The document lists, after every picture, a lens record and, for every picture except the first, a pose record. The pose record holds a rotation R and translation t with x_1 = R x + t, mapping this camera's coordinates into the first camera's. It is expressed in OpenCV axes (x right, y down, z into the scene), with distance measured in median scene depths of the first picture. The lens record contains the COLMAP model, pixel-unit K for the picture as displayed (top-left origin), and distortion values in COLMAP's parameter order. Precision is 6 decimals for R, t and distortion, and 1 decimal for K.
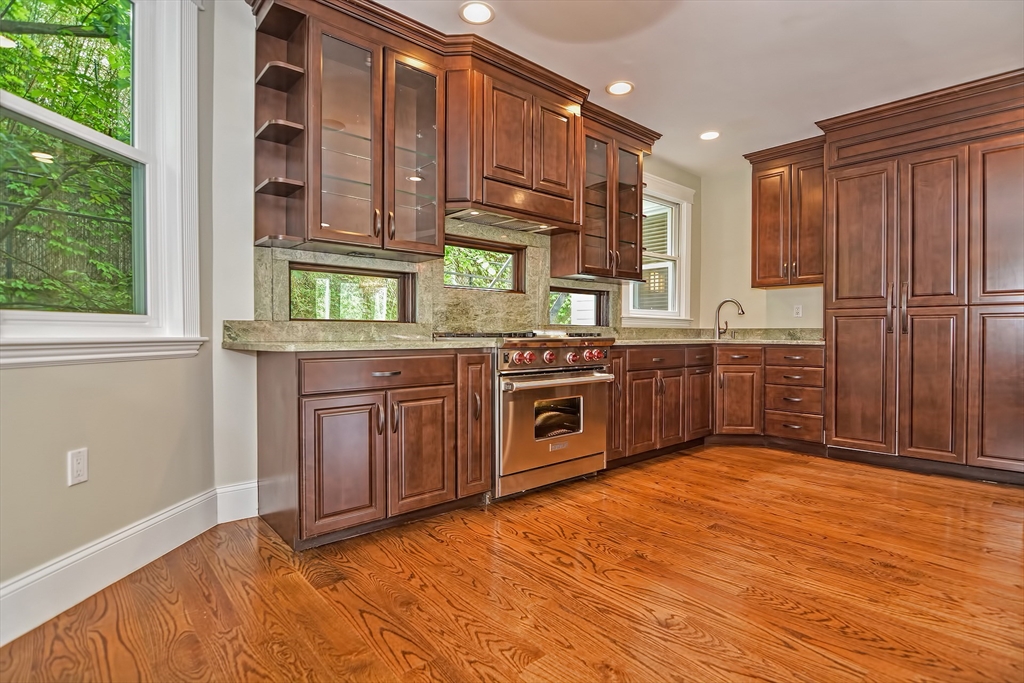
lens RADIAL K [[510.5, 0, 512.0], [0, 510.5, 341.5], [0, 0, 1]] dist [0.001537, -0.015352]
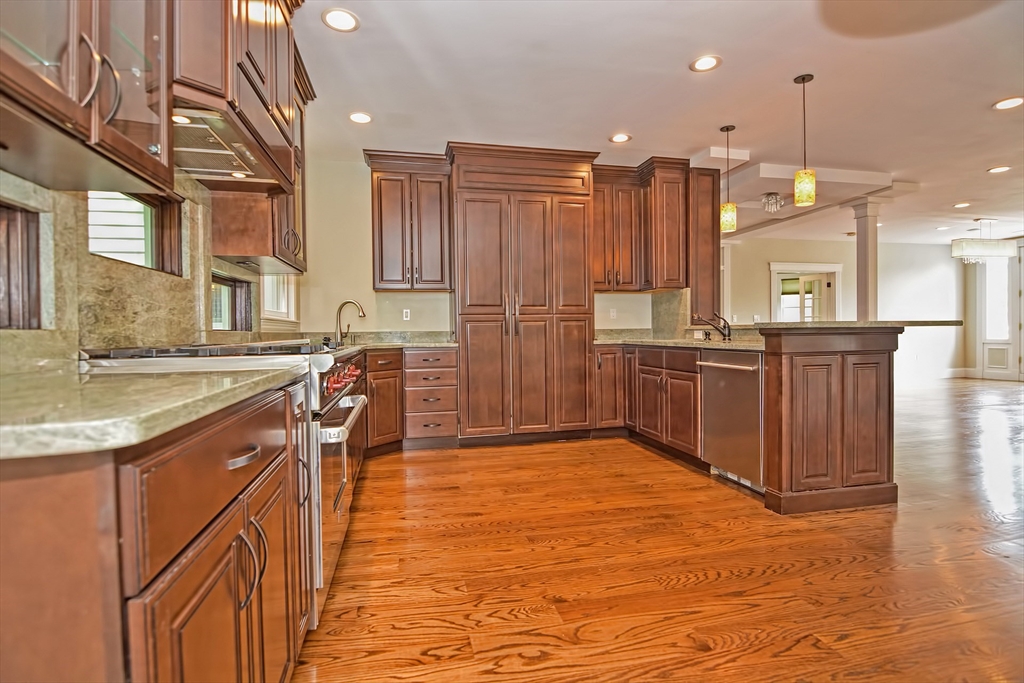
lens RADIAL K [[510.5, 0, 512.0], [0, 510.5, 341.5], [0, 0, 1]] dist [0.001537, -0.015352]
pose [[0.484199, -0.025415, 0.874589, -0.413428], [0.025939, 0.999556, 0.014686, -0.024694], [-0.874573, 0.015576, 0.484643, 0.504087]]
